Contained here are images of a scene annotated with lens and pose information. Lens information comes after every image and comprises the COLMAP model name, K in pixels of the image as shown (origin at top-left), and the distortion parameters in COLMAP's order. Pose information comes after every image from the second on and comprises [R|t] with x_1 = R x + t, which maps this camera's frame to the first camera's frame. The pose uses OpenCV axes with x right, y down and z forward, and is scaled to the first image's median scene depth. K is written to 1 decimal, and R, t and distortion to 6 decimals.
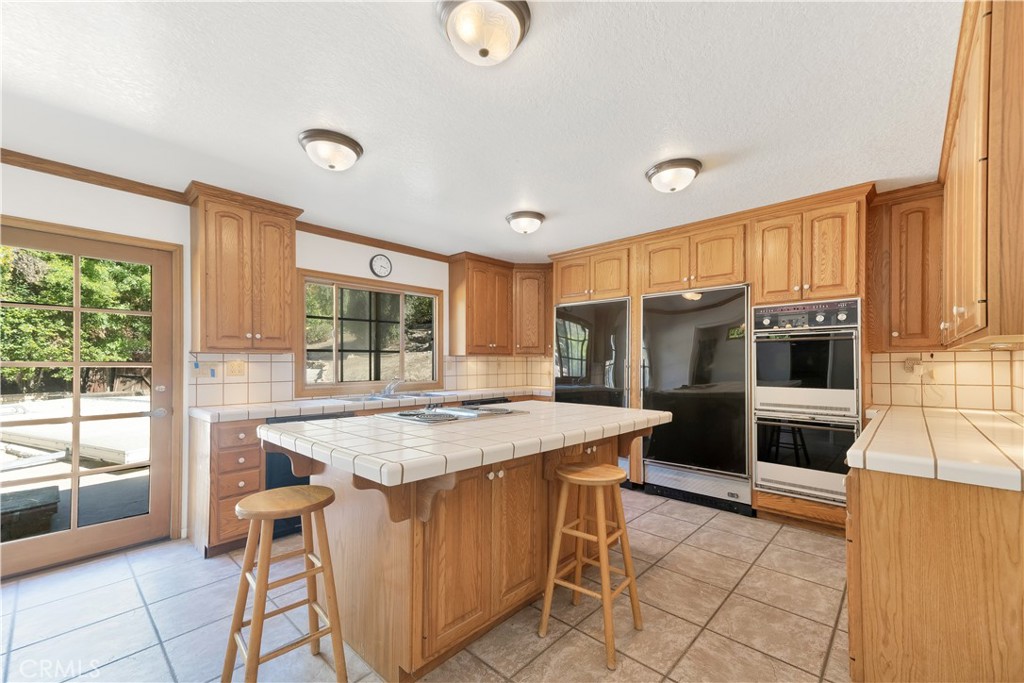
lens RADIAL K [[420.6, 0, 491.0], [0, 420.6, 364.0], [0, 0, 1]] dist [0.029110, 0.000365]
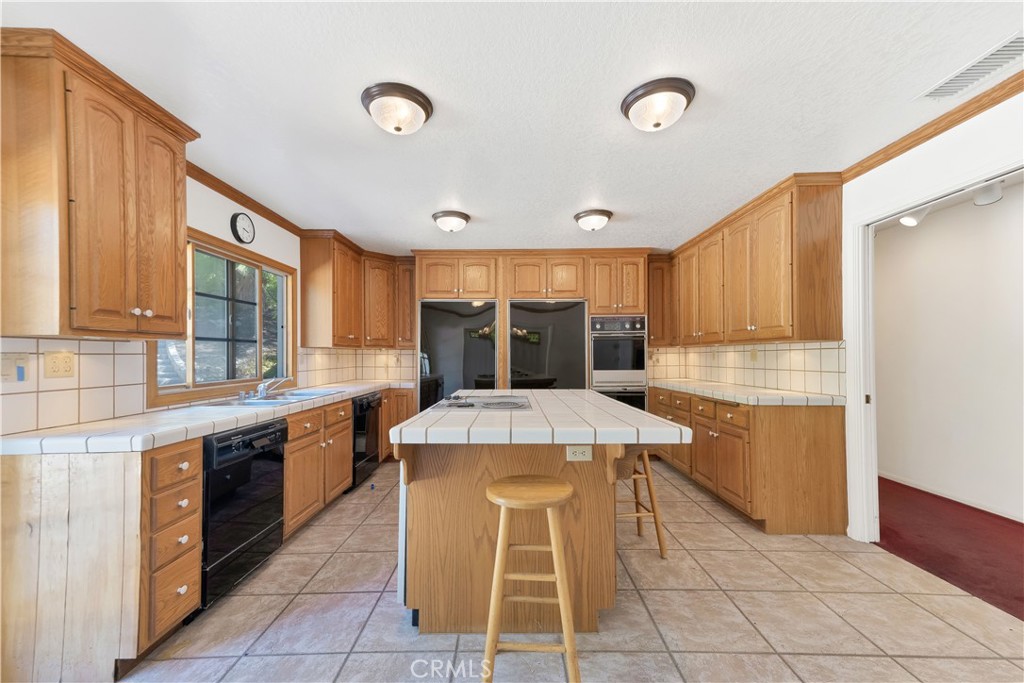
lens RADIAL K [[420.6, 0, 508.3], [0, 420.6, 356.1], [0, 0, 1]] dist [0.029110, 0.000365]
pose [[0.727002, -0.004225, 0.686623, -0.583056], [0.007859, 0.999967, -0.002169, 0.004567], [-0.686591, 0.006973, 0.727011, 0.151824]]
